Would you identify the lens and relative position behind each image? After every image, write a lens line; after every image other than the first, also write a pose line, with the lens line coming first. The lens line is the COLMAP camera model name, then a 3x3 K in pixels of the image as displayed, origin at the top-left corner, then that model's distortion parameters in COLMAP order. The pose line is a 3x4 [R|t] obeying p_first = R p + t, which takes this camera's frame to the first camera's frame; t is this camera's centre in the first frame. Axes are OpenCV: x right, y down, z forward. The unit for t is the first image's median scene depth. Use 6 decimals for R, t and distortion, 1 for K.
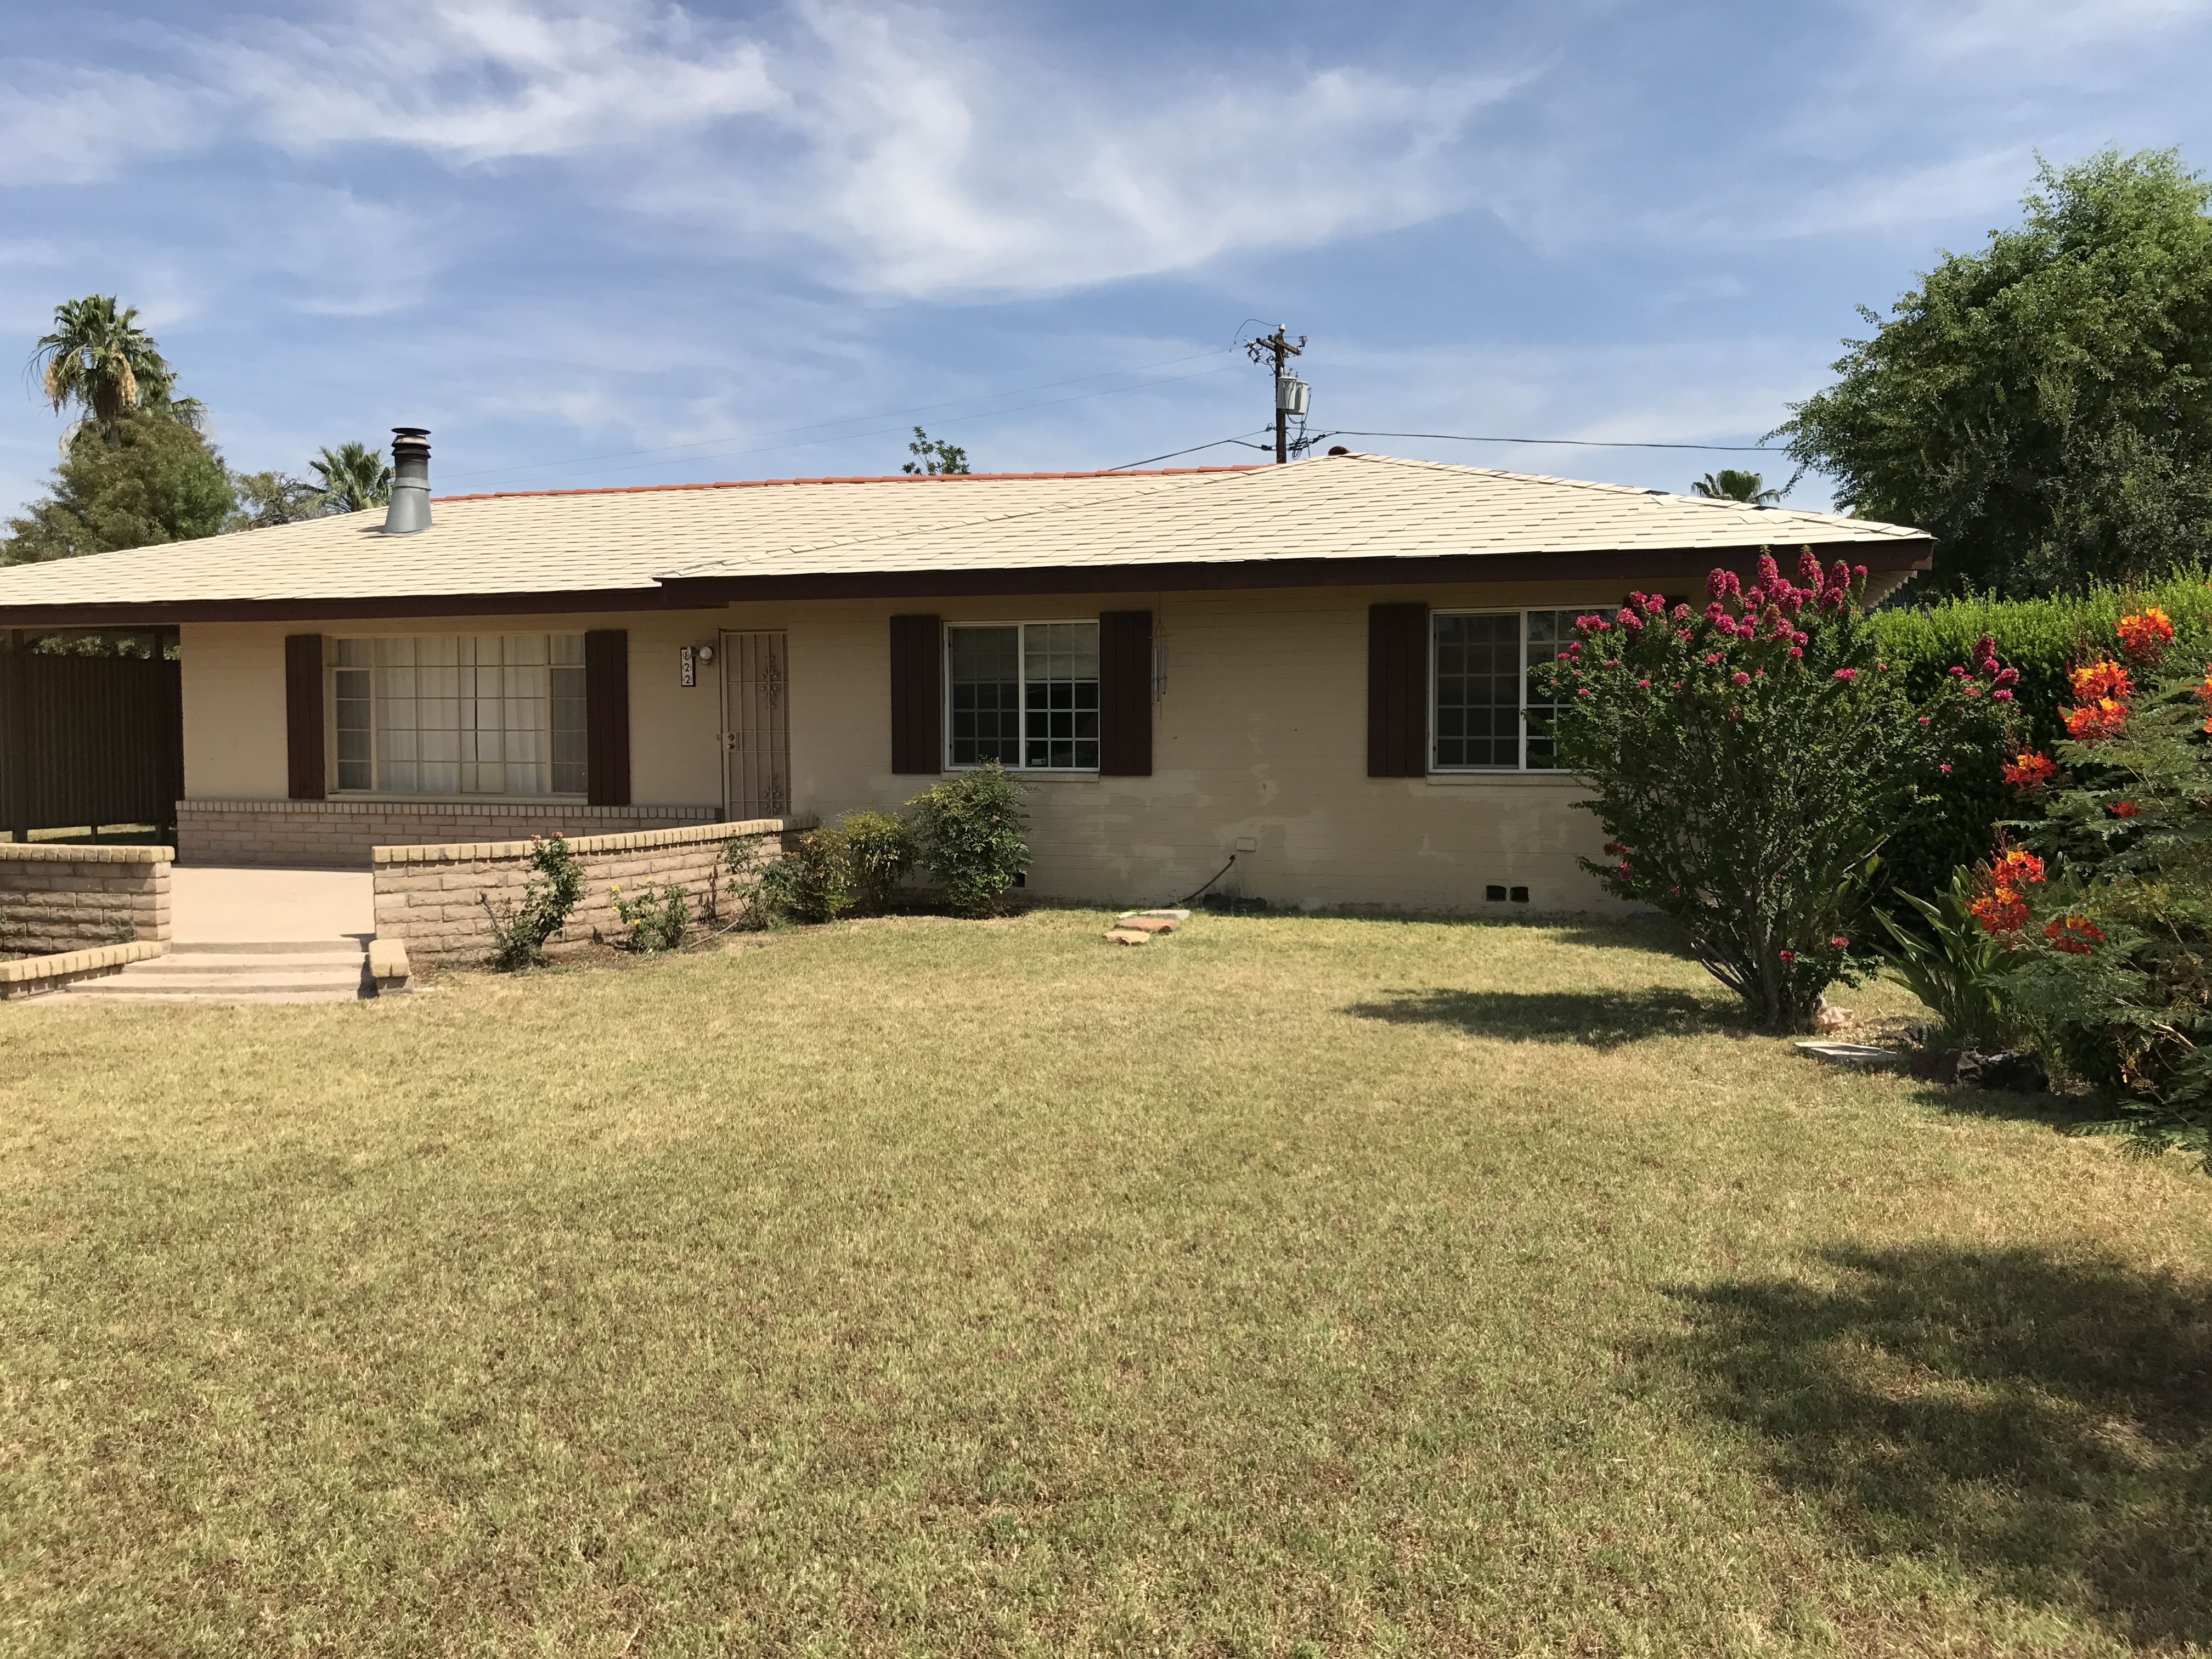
lens RADIAL K [[1841.6, 0, 1105.7], [0, 1841.6, 823.8], [0, 0, 1]] dist [0.023664, -0.008694]
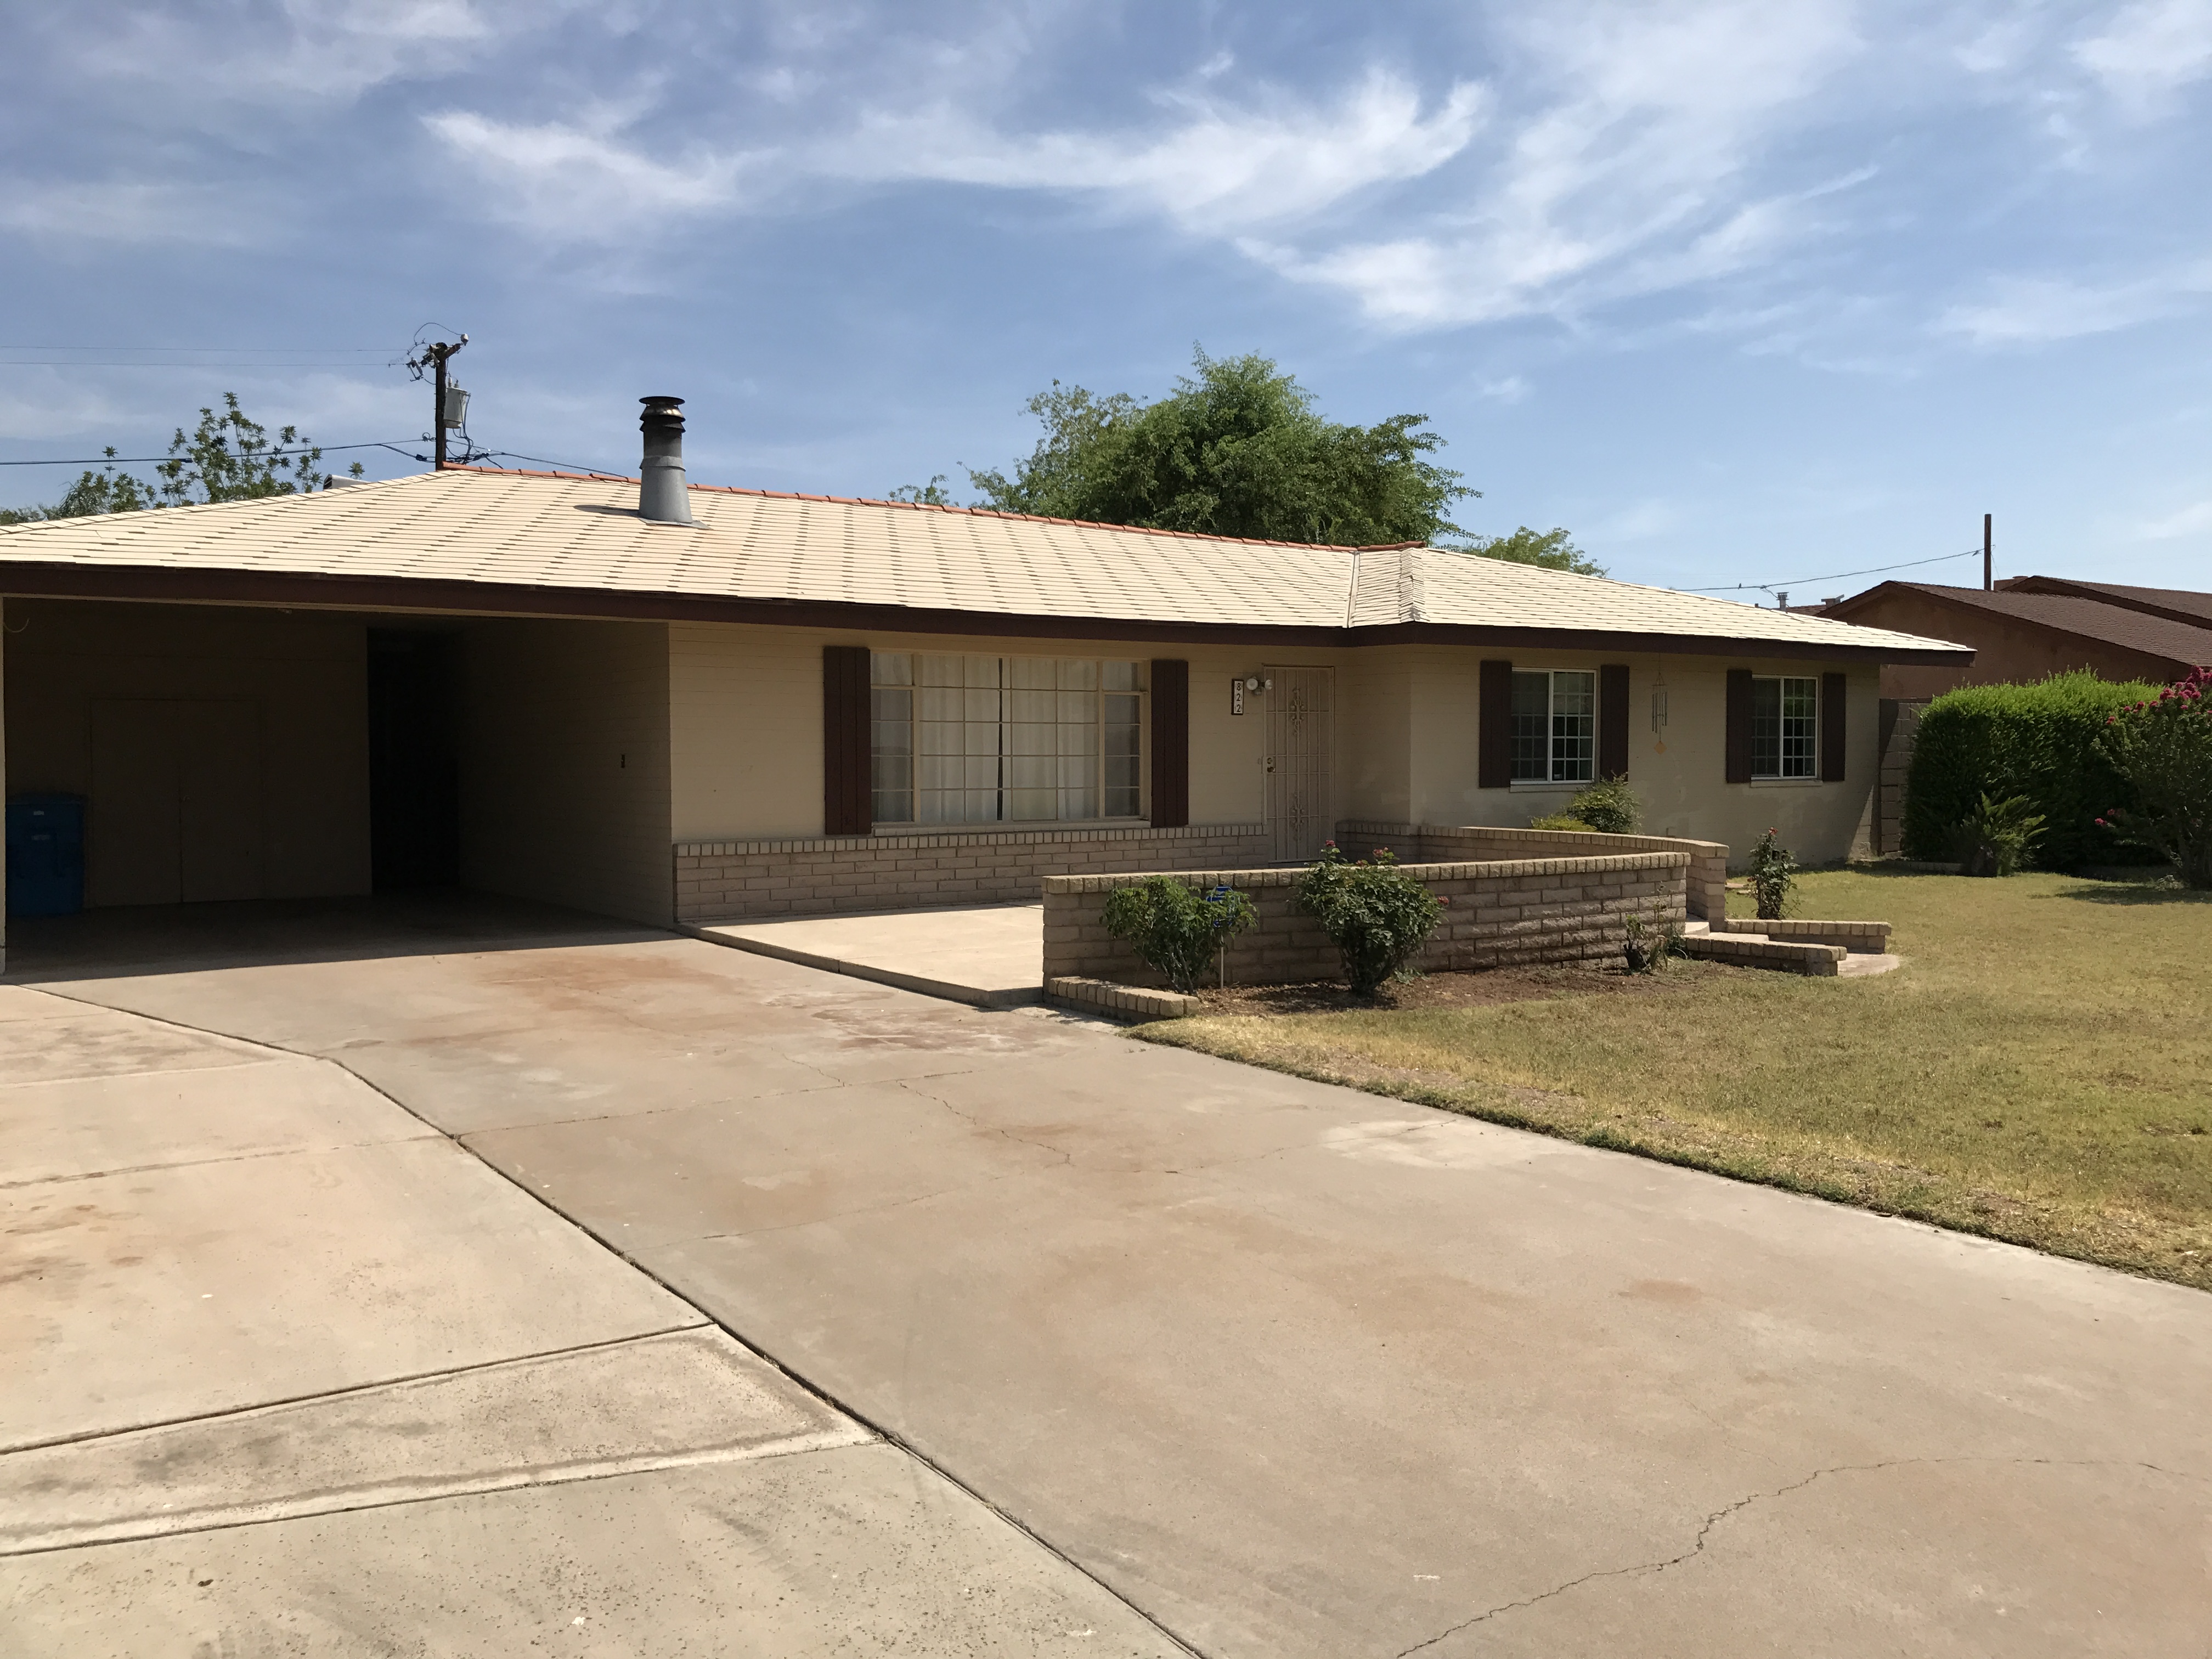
lens RADIAL K [[1841.6, 0, 1104.8], [0, 1841.6, 834.4], [0, 0, 1]] dist [0.023664, -0.008694]
pose [[0.585804, -0.035468, 0.809676, -1.117391], [0.046378, 0.998872, 0.010201, -0.017758], [-0.809124, 0.031575, 0.586789, 0.421535]]
